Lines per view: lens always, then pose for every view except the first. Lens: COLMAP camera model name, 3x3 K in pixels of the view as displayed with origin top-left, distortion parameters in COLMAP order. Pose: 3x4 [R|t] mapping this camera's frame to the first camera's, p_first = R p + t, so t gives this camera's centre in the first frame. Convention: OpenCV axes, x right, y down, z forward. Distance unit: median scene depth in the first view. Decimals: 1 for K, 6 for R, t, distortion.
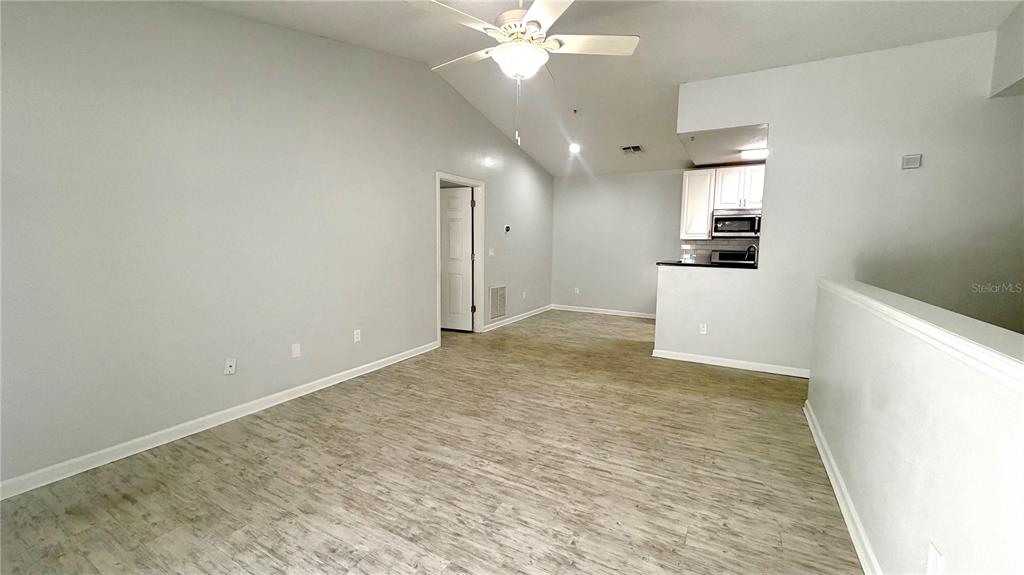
lens RADIAL K [[406.7, 0, 509.7], [0, 406.7, 288.1], [0, 0, 1]] dist [-0.002225, -0.000168]
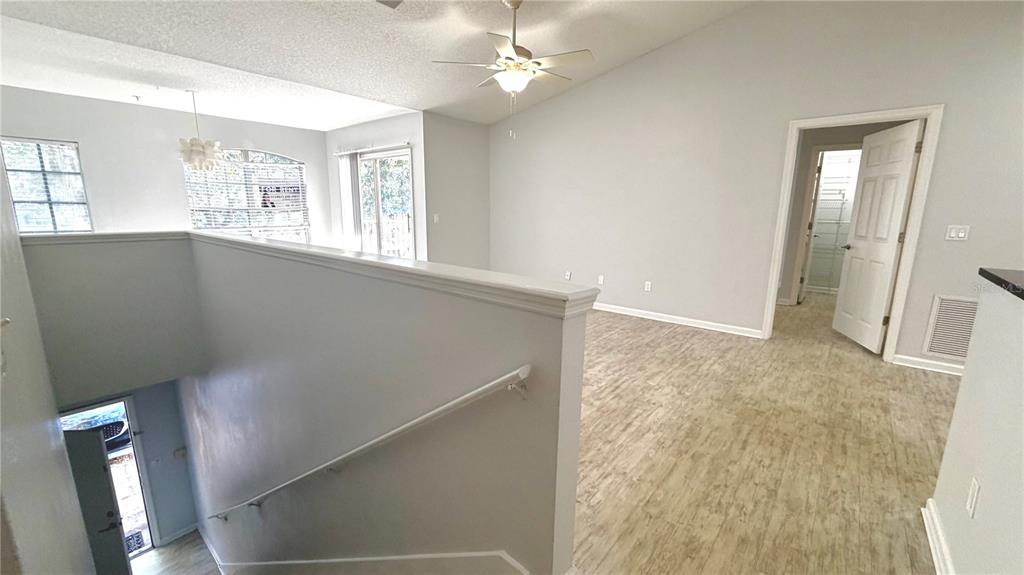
lens RADIAL K [[406.7, 0, 509.7], [0, 406.7, 288.1], [0, 0, 1]] dist [-0.002225, -0.000168]
pose [[-0.182799, 0.180852, -0.966373, 0.868252], [-0.125645, 0.970578, 0.205406, -0.076194], [0.975089, 0.158968, -0.154697, 0.742553]]
